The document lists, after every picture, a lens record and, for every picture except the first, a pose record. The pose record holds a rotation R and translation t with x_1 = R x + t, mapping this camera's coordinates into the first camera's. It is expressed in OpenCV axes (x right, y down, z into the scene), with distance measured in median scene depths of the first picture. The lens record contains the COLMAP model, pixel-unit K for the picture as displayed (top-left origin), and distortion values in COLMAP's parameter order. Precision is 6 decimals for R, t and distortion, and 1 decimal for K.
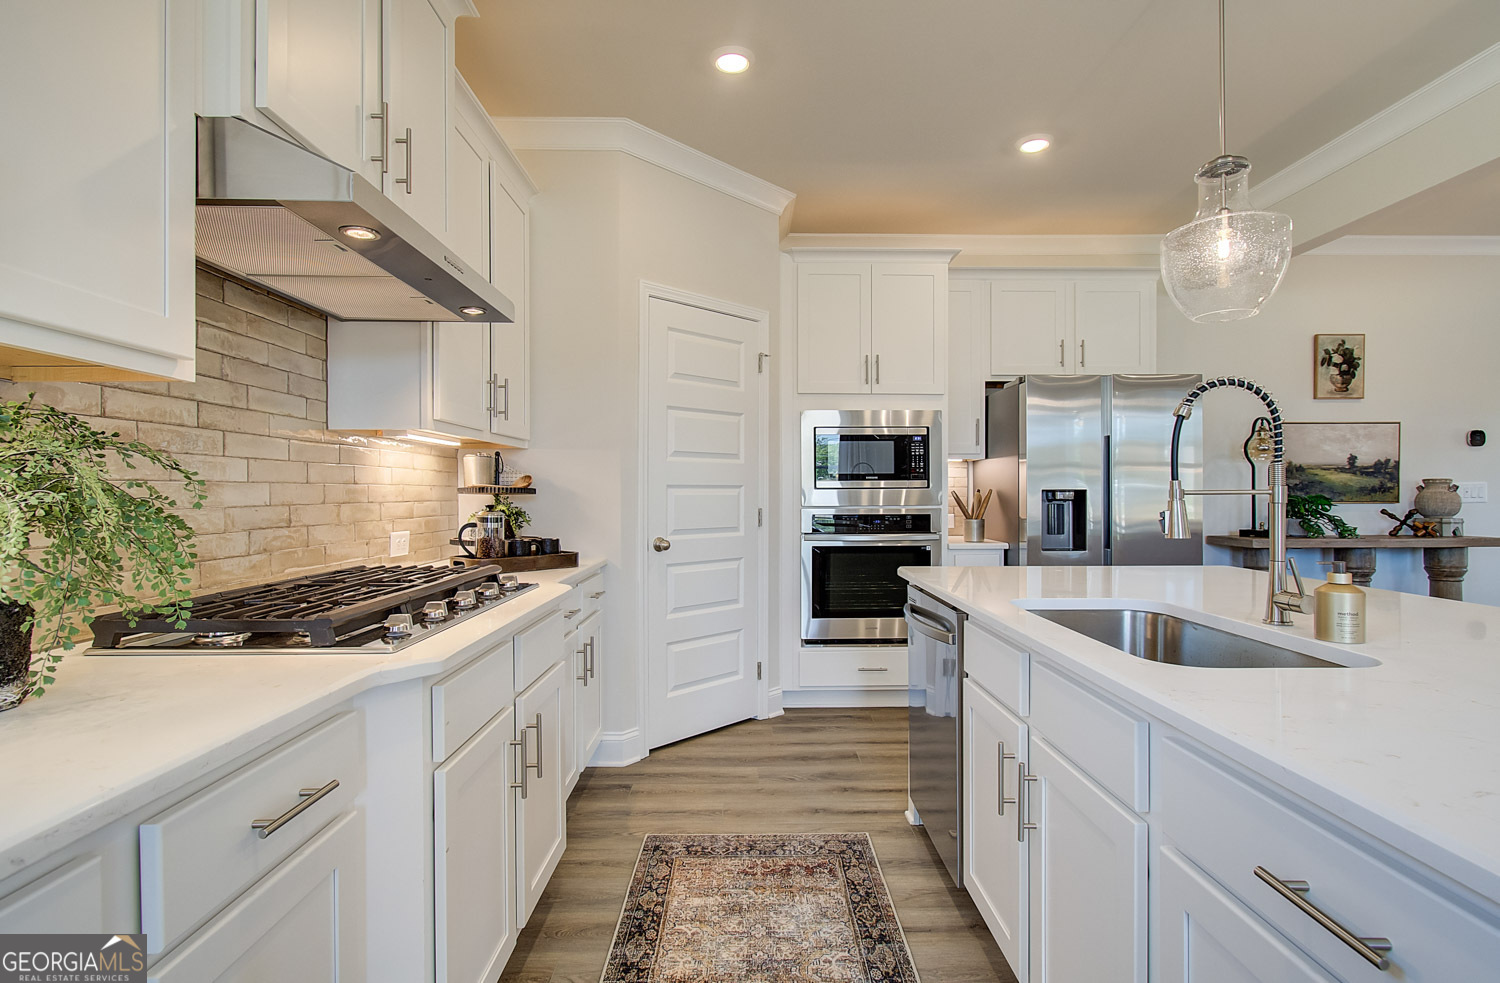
lens RADIAL K [[771.6, 0, 750.0], [0, 771.6, 491.5], [0, 0, 1]] dist [-0.053869, 0.112324]
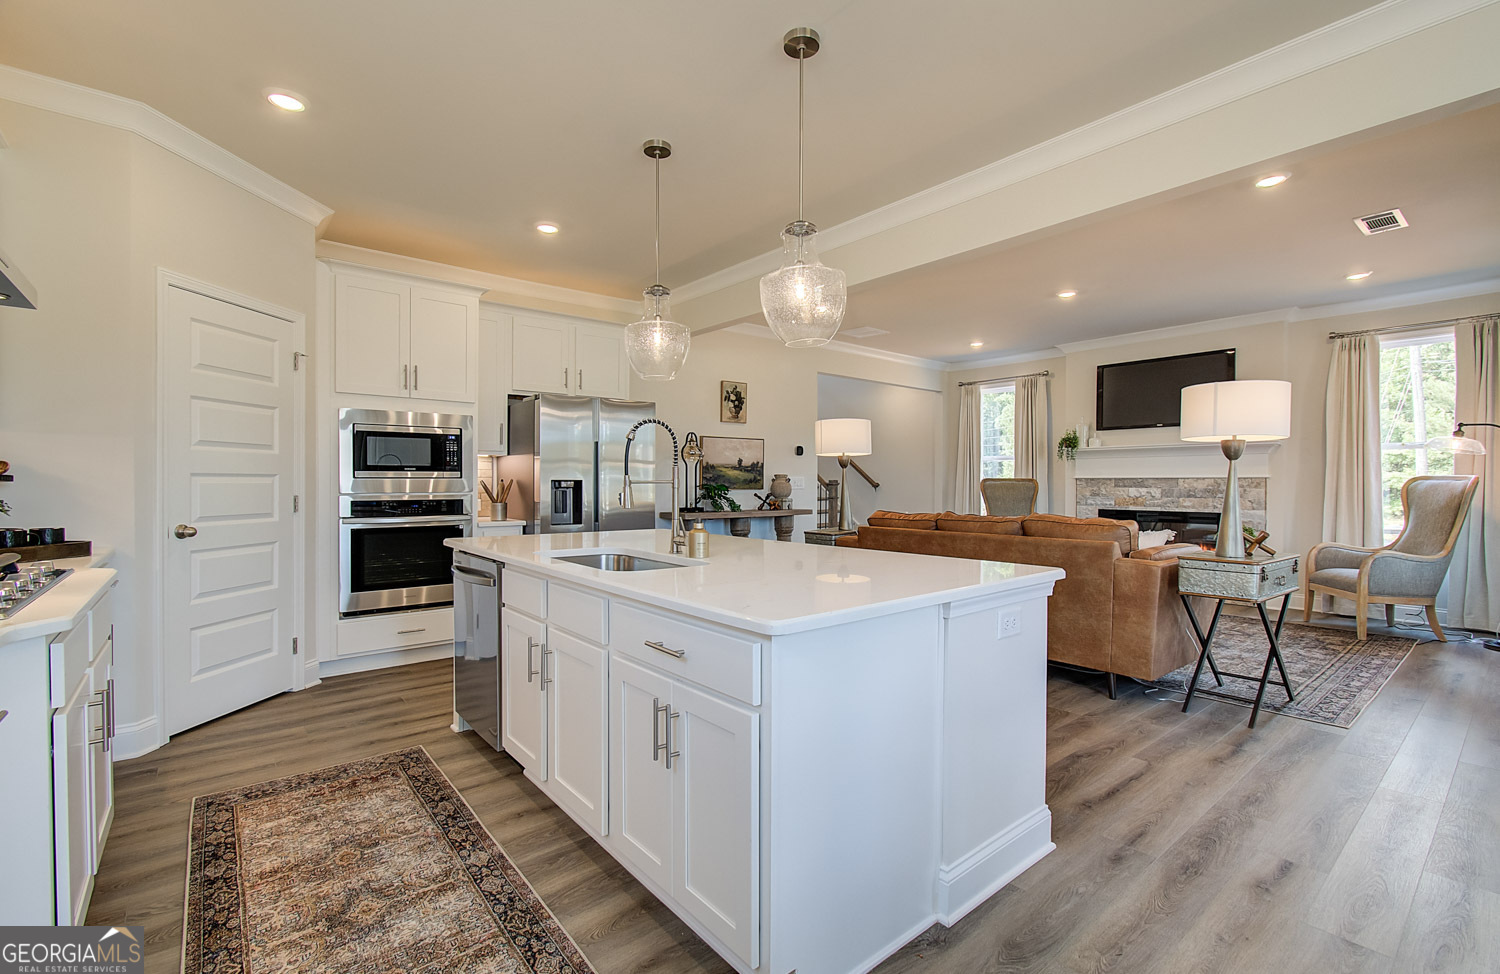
lens RADIAL K [[663.0, 0, 750.0], [0, 663.0, 487.0], [0, 0, 1]] dist [0.011479, 0.000722]
pose [[0.791498, -0.000494, 0.611172, -0.054972], [-0.005329, 0.999956, 0.007709, -0.000906], [-0.611149, -0.009358, 0.791461, -0.131884]]
